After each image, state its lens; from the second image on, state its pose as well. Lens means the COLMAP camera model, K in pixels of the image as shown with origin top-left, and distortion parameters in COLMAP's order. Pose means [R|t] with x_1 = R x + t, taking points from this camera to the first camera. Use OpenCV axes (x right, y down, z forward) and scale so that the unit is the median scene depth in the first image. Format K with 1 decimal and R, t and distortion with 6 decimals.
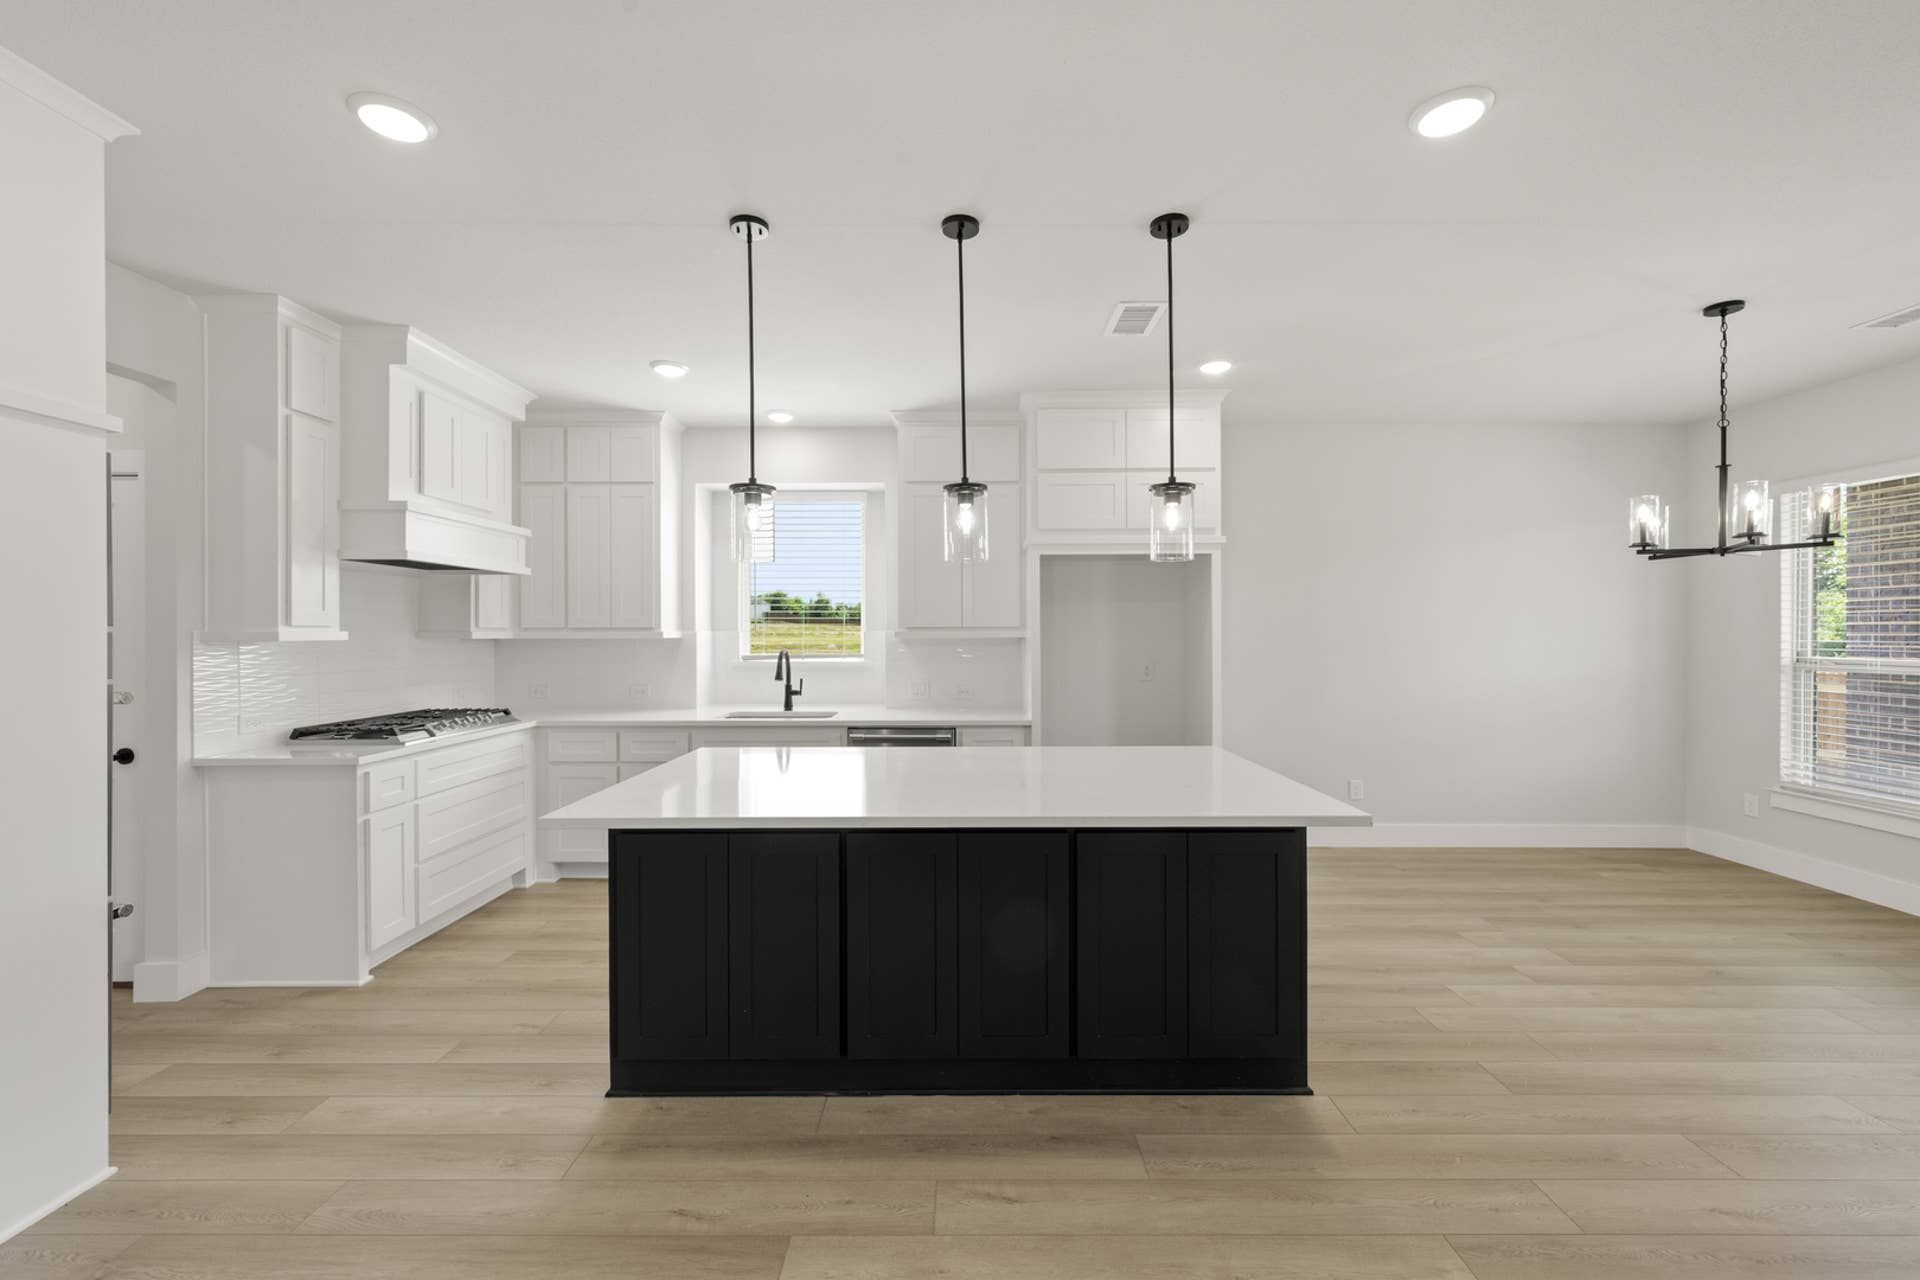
lens RADIAL K [[768.3, 0, 961.2], [0, 768.3, 636.4], [0, 0, 1]] dist [0.002290, 0.000110]
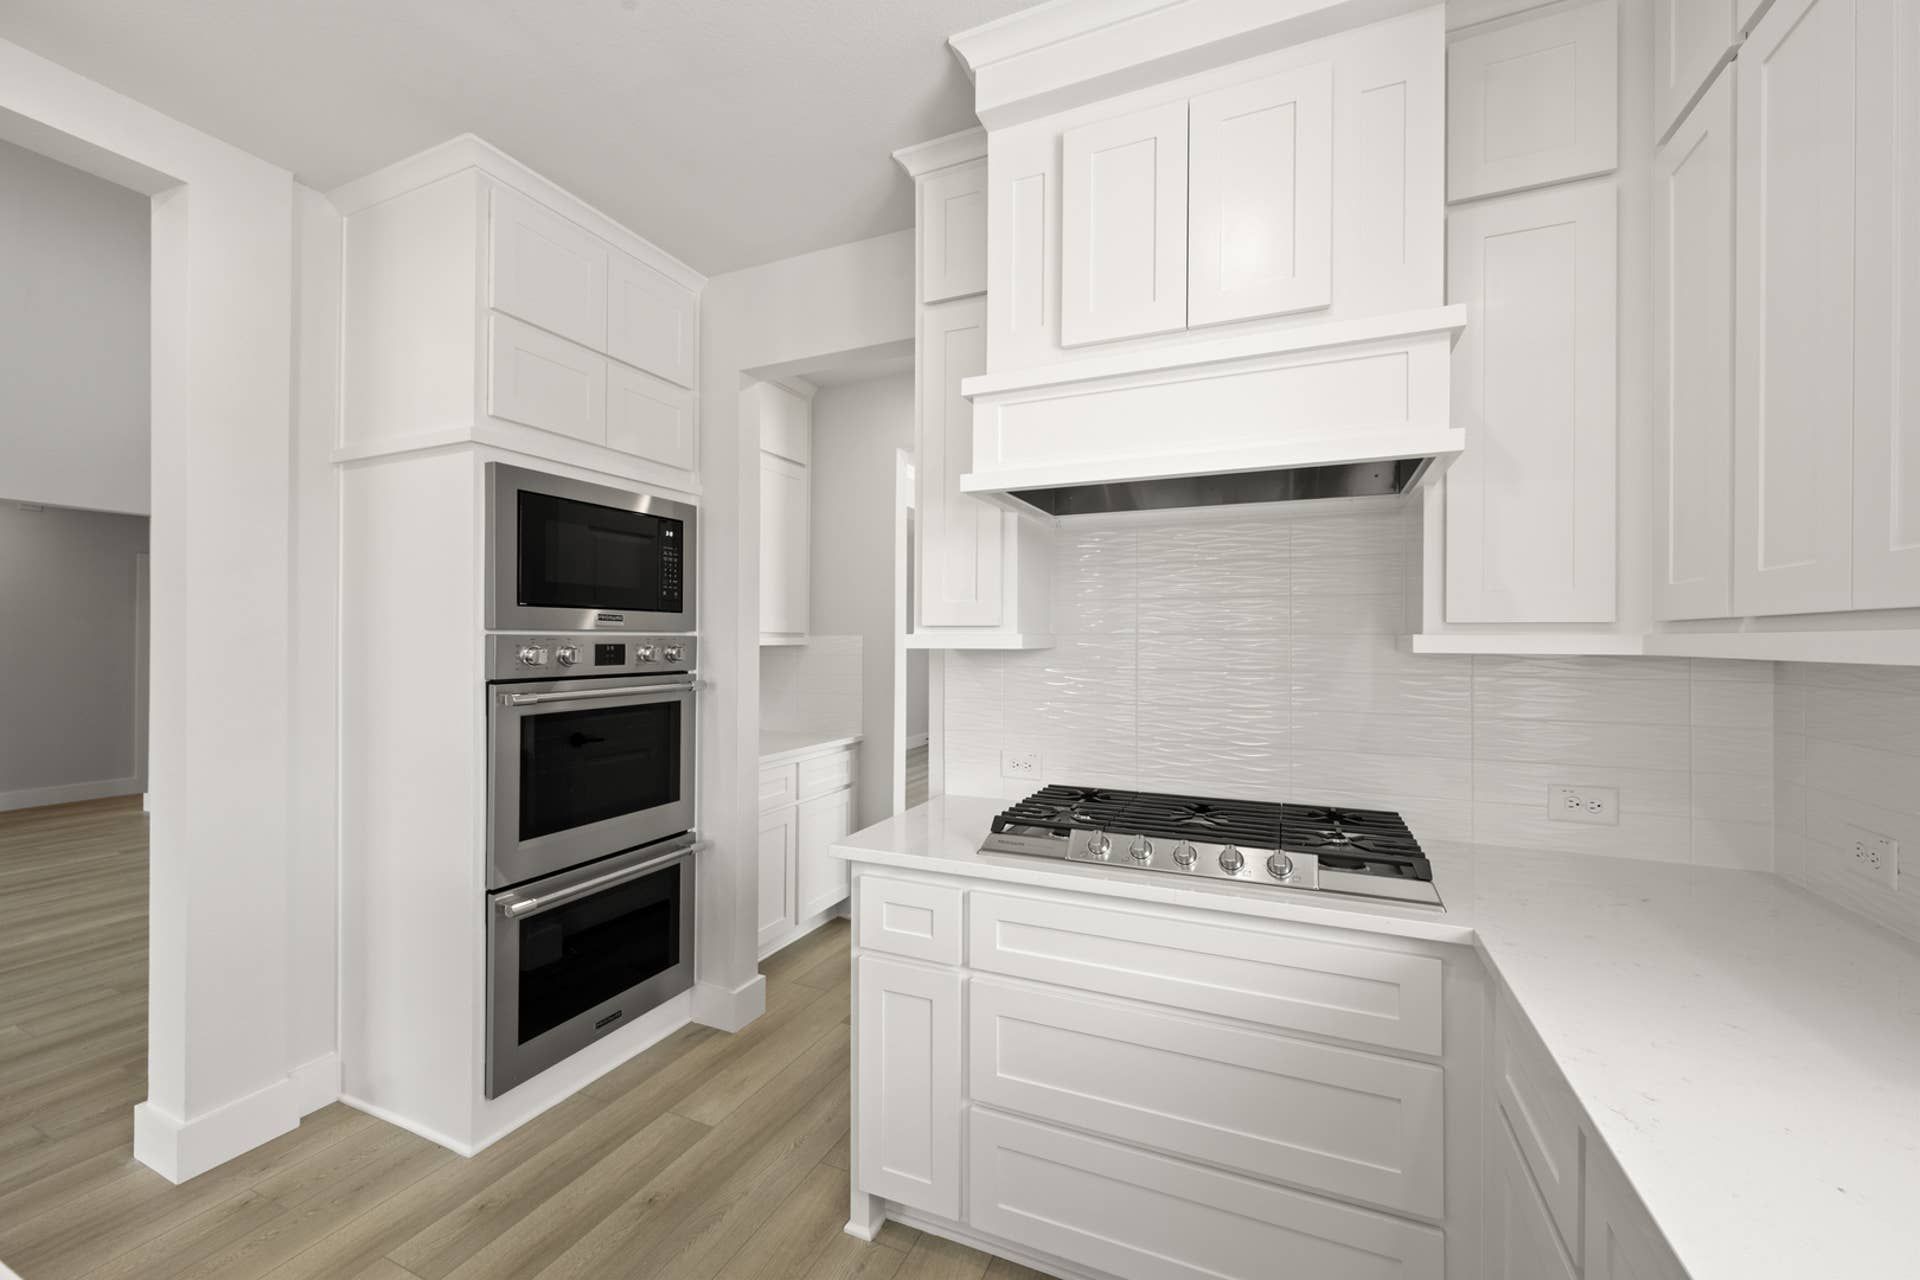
lens RADIAL K [[756.4, 0, 962.6], [0, 756.4, 638.7], [0, 0, 1]] dist [0.001255, 0.000231]
pose [[-0.393054, 0.000902, -0.919515, -0.253630], [-0.004312, 0.999987, 0.002824, -0.005021], [0.919505, 0.005075, -0.393045, 1.188383]]
